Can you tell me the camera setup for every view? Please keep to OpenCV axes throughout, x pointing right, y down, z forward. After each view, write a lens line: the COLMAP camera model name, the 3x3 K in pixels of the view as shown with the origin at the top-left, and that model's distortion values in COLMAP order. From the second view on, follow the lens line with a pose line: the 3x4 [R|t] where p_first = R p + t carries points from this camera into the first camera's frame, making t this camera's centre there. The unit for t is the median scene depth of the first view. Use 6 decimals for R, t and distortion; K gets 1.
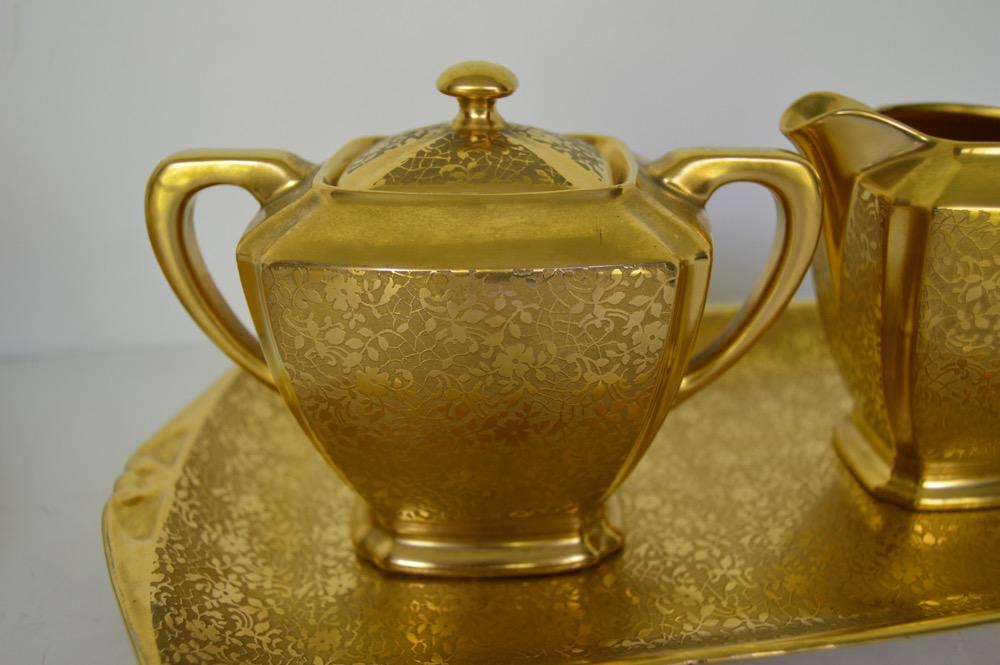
lens RADIAL K [[960.9, 0, 500.0], [0, 960.9, 332.5], [0, 0, 1]] dist [-0.070173, -0.000059]
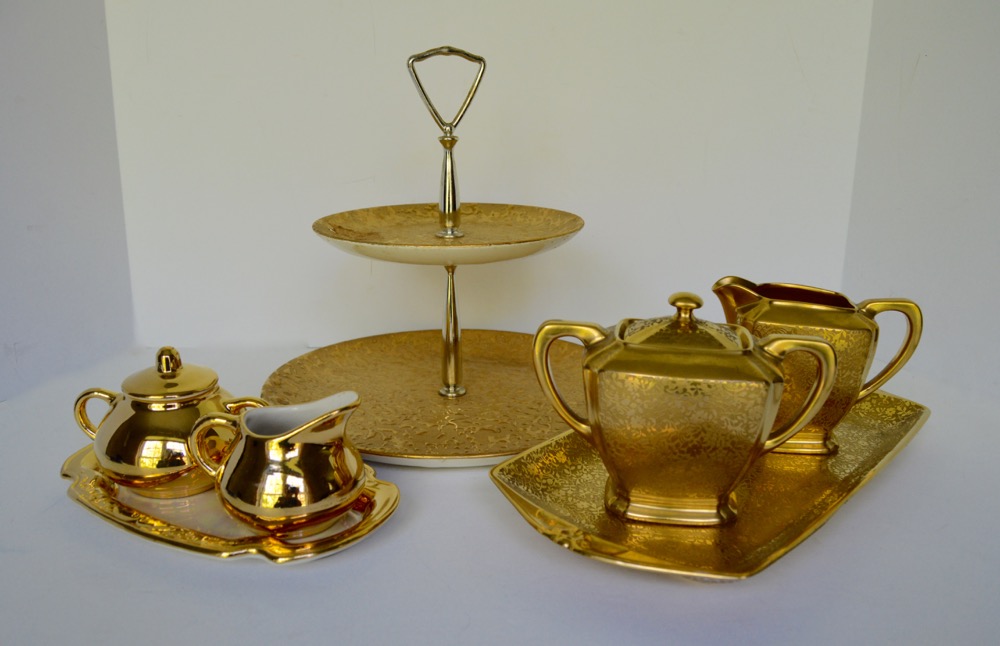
lens RADIAL K [[952.8, 0, 500.0], [0, 952.8, 323.0], [0, 0, 1]] dist [-0.012226, -0.004664]
pose [[0.991841, 0.069990, -0.106548, -0.235106], [-0.085835, 0.984609, -0.152244, 0.195604], [0.094252, 0.160148, 0.982583, -1.401910]]
